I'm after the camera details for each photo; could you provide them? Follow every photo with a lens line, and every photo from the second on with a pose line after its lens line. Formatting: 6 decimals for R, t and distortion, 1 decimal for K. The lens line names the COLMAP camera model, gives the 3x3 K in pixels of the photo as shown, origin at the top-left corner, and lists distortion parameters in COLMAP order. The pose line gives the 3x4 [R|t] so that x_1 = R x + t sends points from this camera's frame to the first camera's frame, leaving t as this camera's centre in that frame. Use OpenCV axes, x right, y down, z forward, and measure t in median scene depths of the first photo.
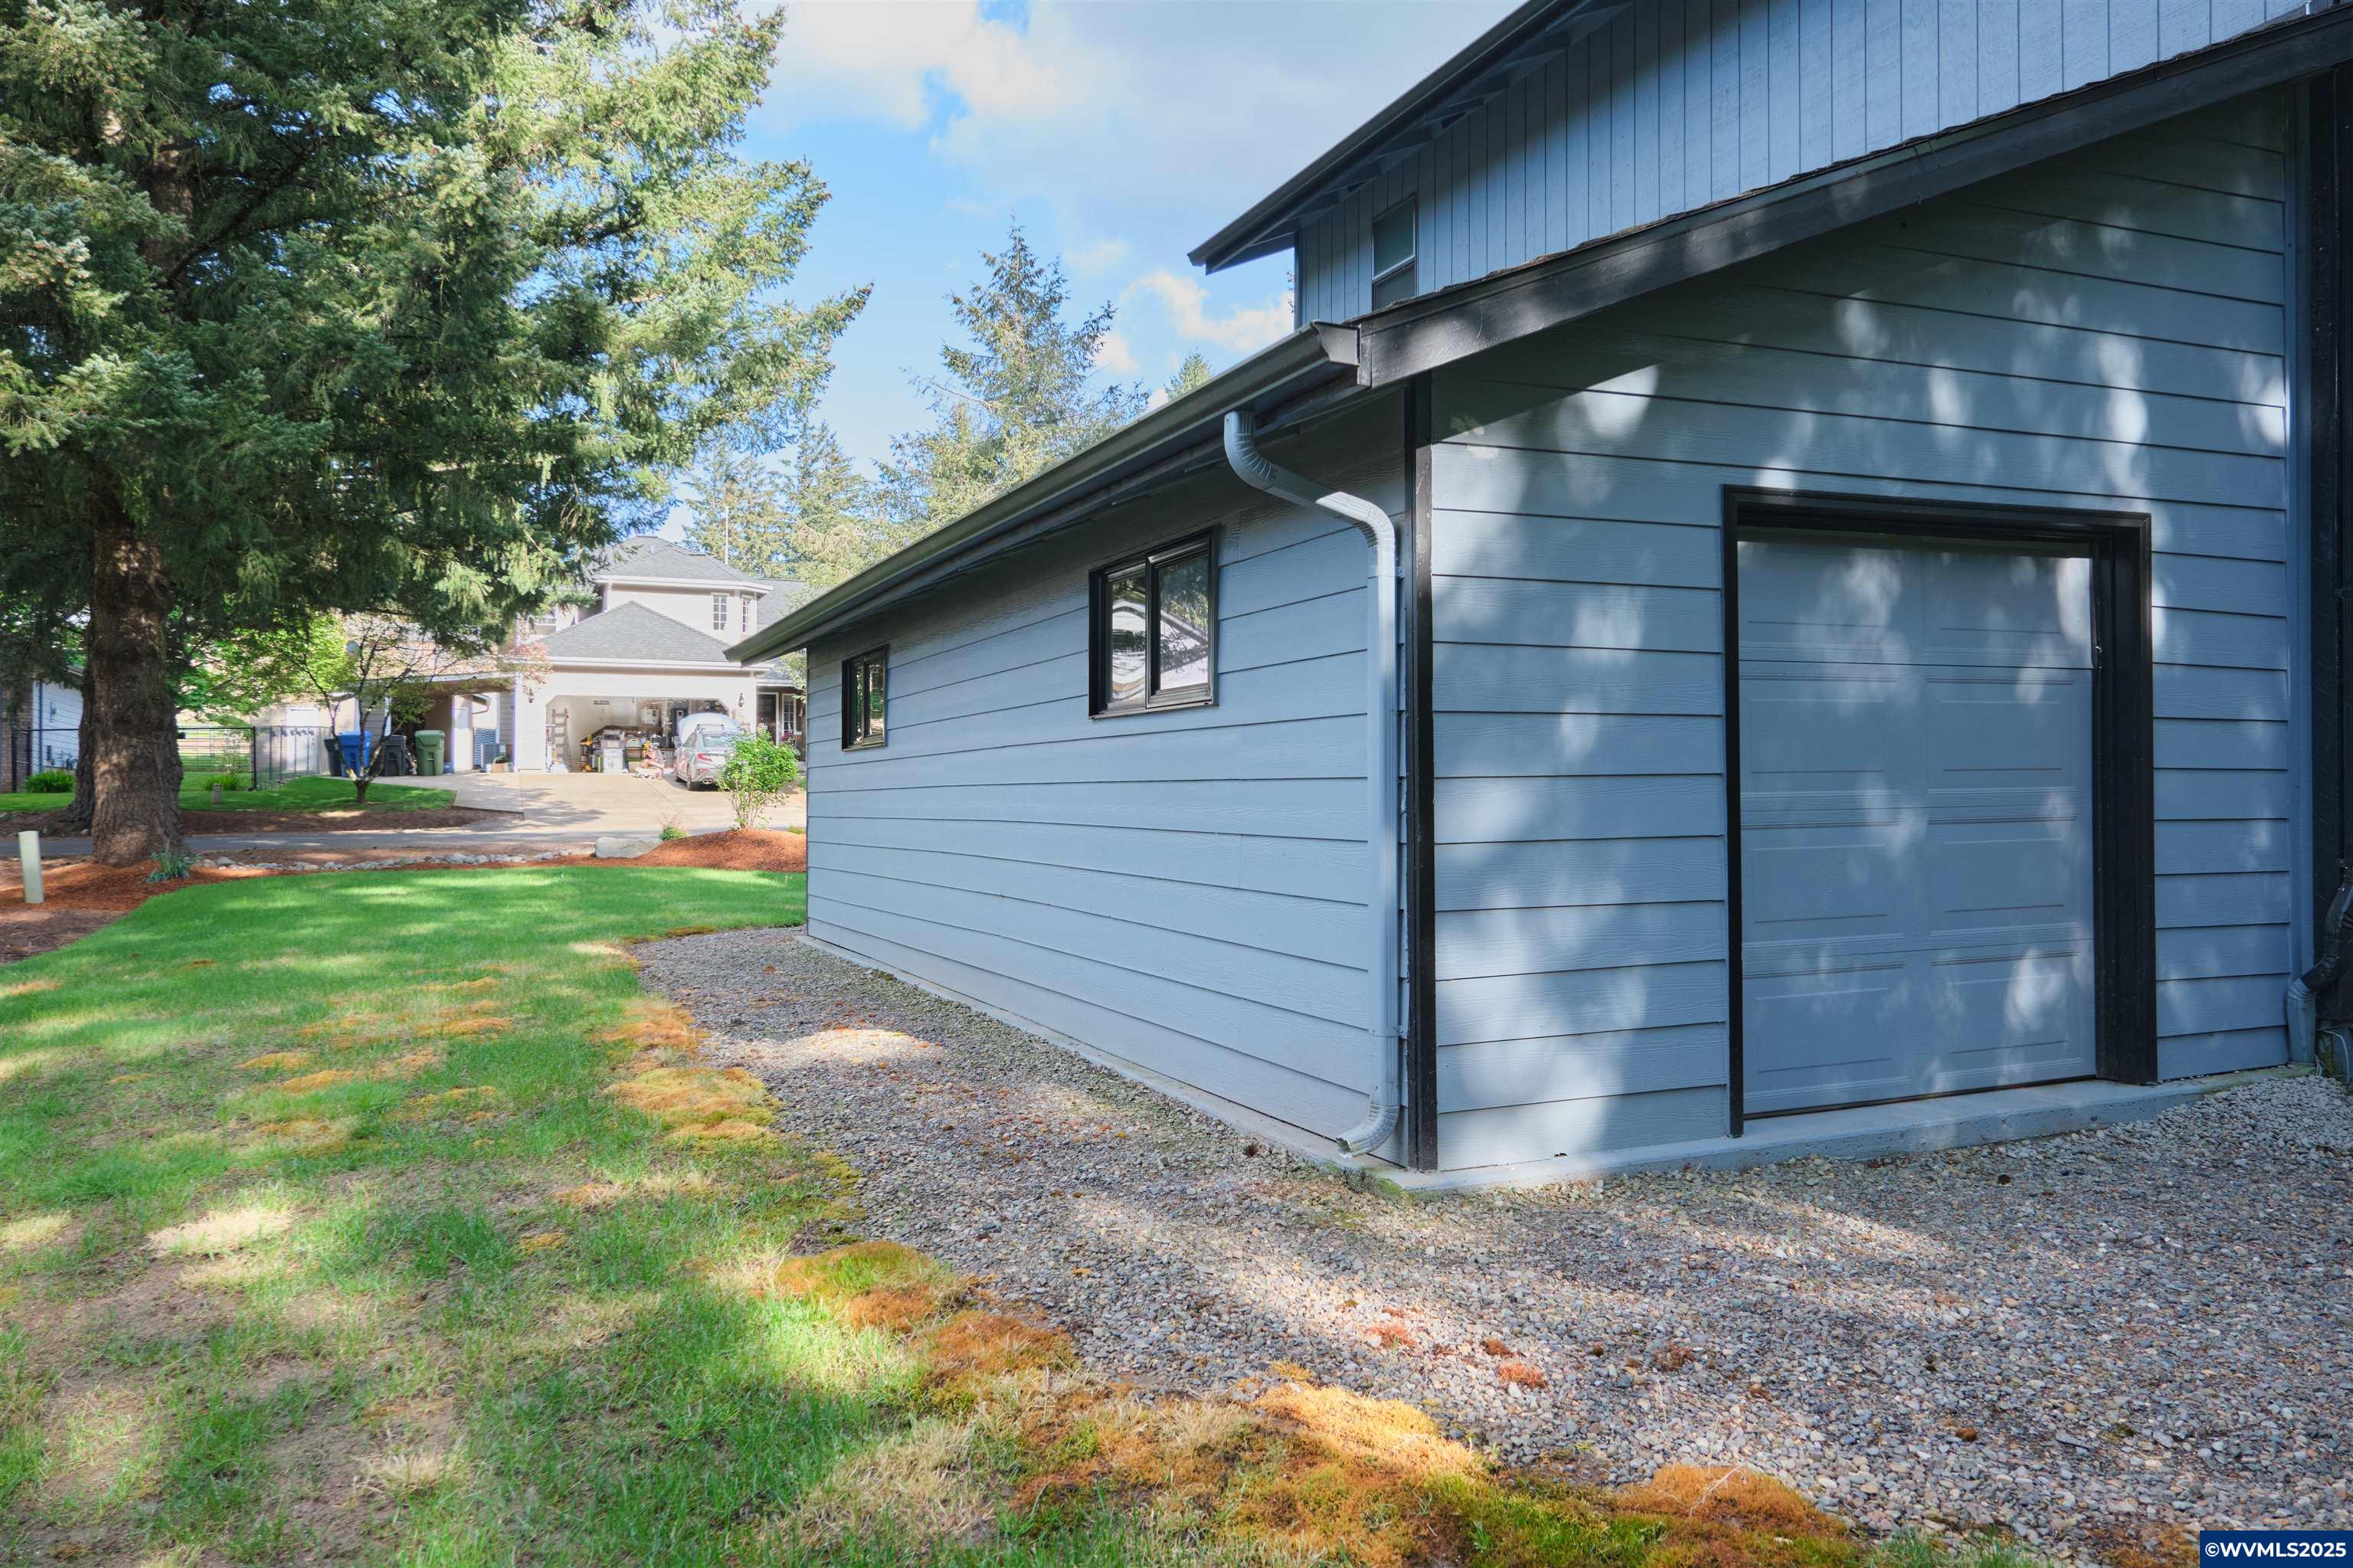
lens RADIAL K [[1628.0, 0, 1176.5], [0, 1628.0, 784.0], [0, 0, 1]] dist [0.004814, 0.001300]
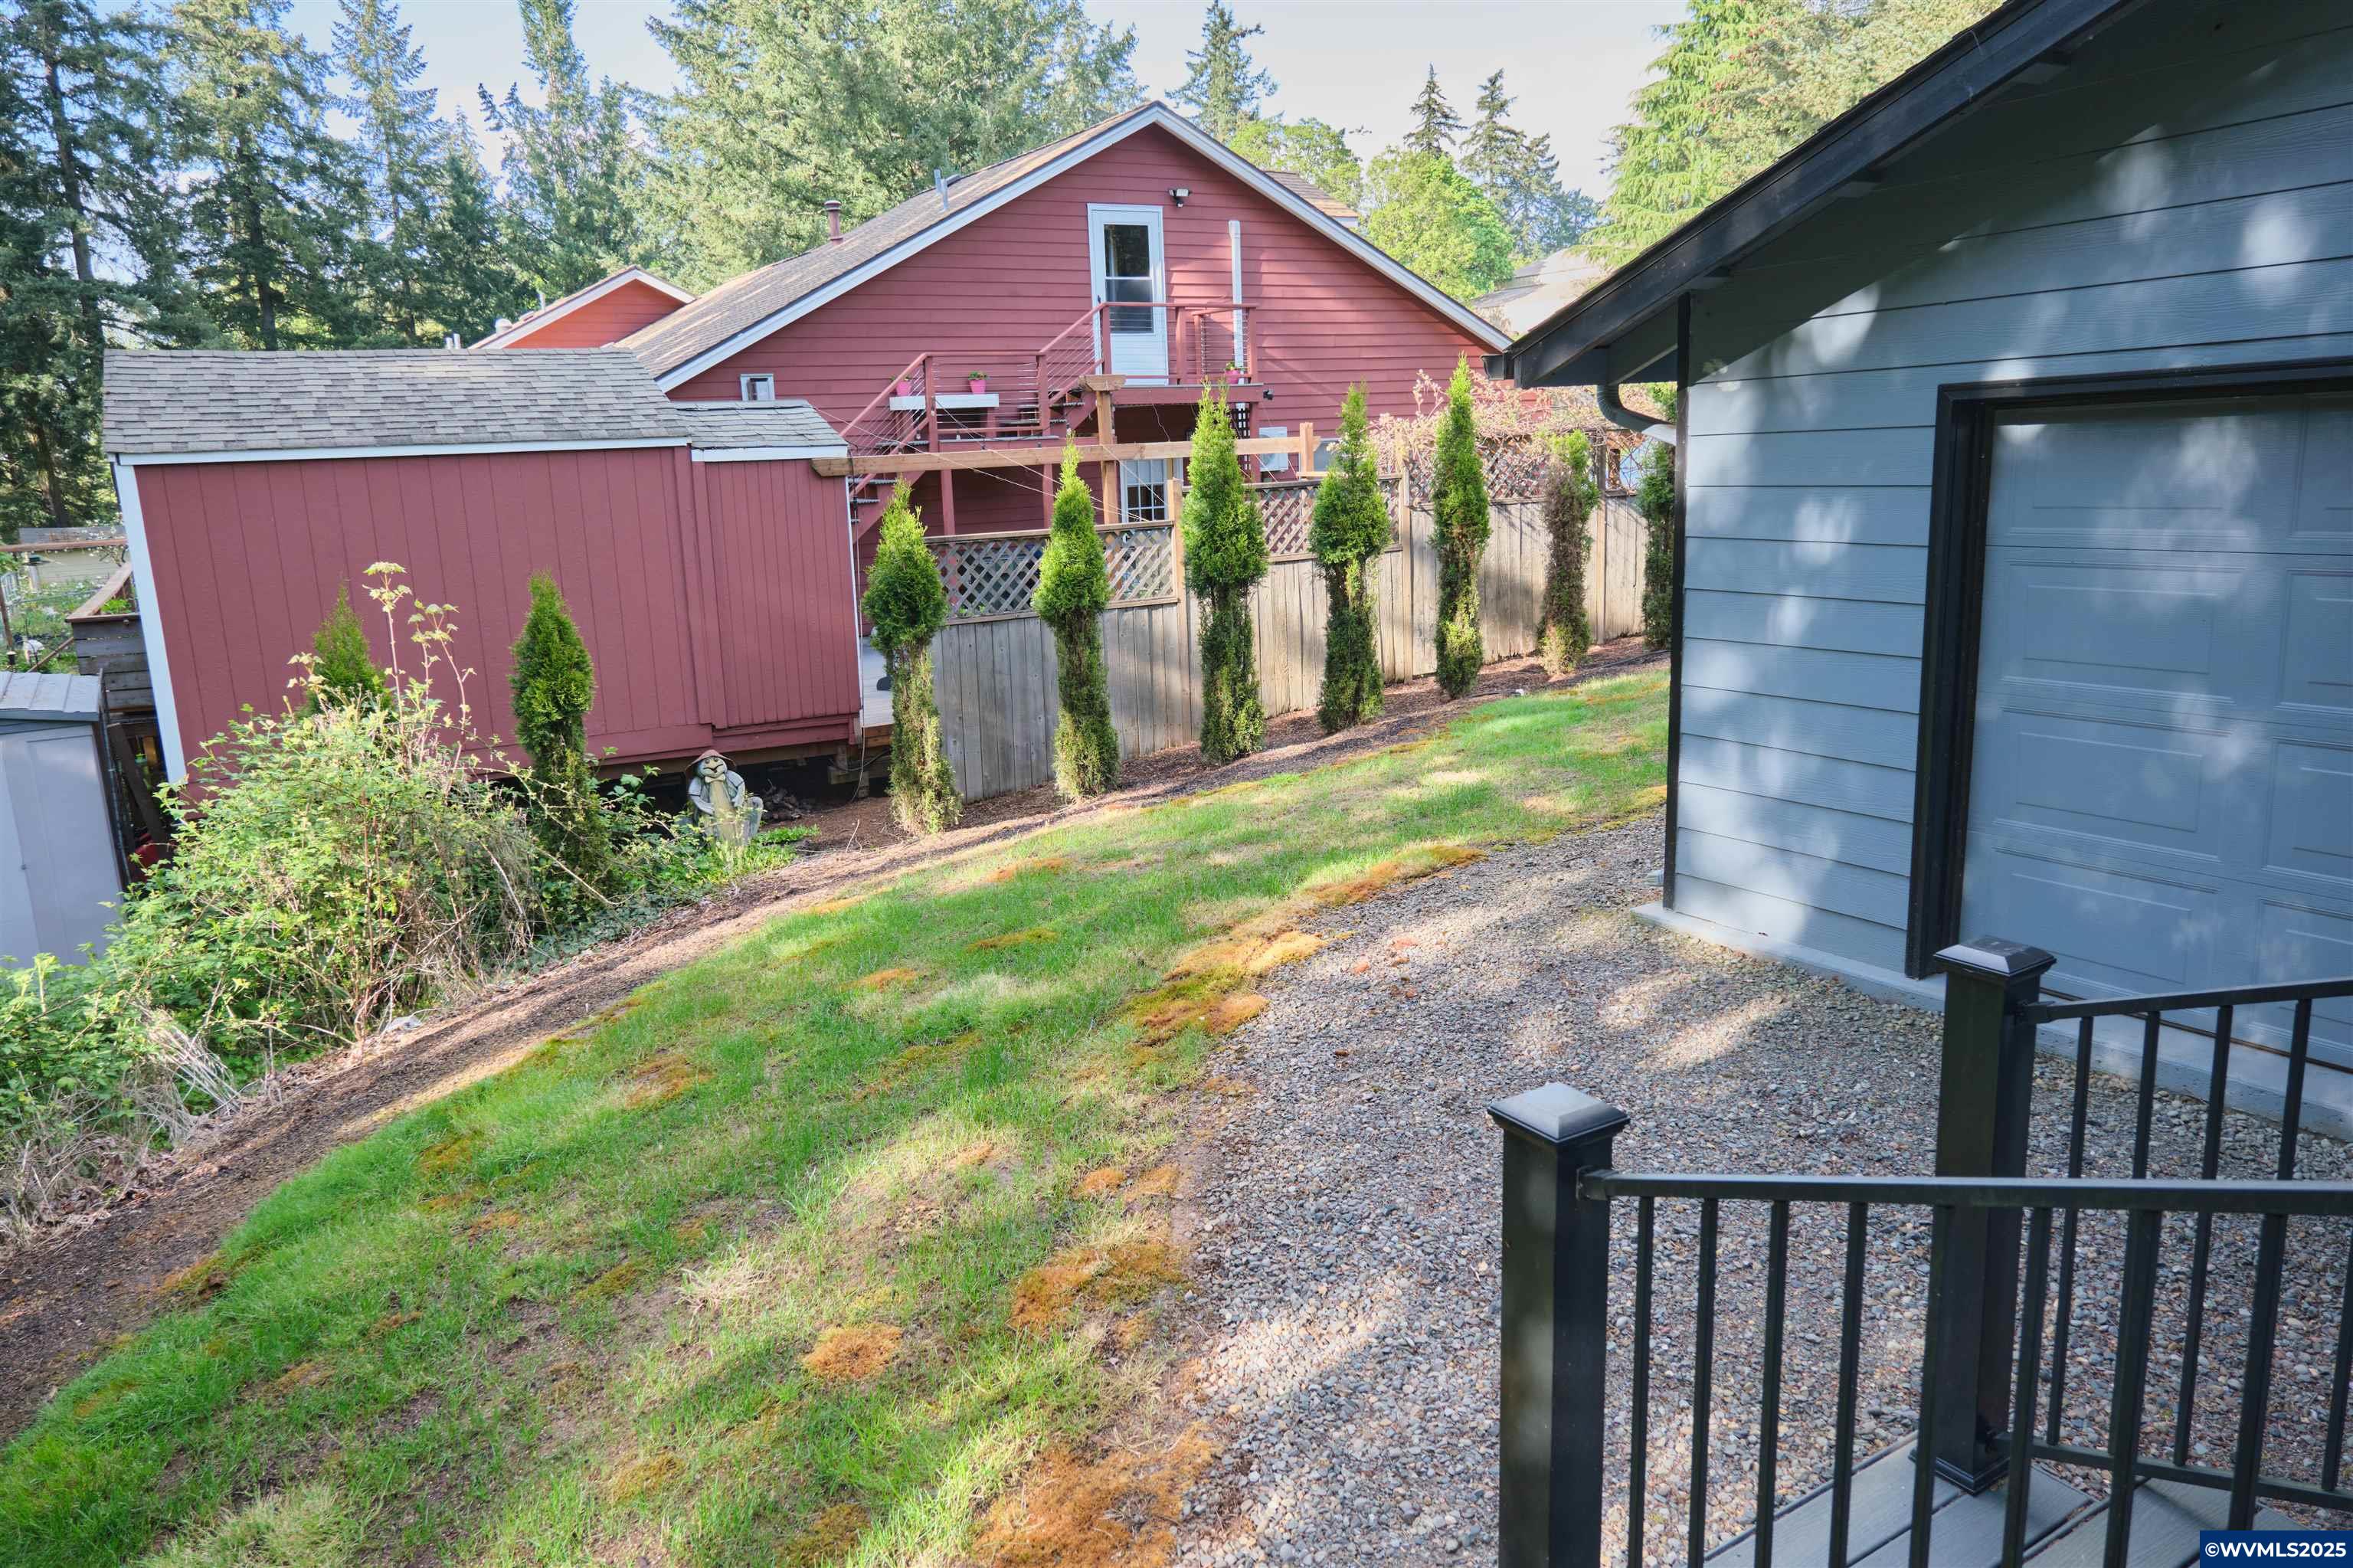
lens RADIAL K [[1628.0, 0, 1176.5], [0, 1628.0, 784.0], [0, 0, 1]] dist [0.004814, 0.001300]
pose [[0.161384, 0.201075, -0.966191, 1.334214], [0.047694, 0.976291, 0.211143, -0.180879], [0.985739, -0.080156, 0.147968, 0.345670]]
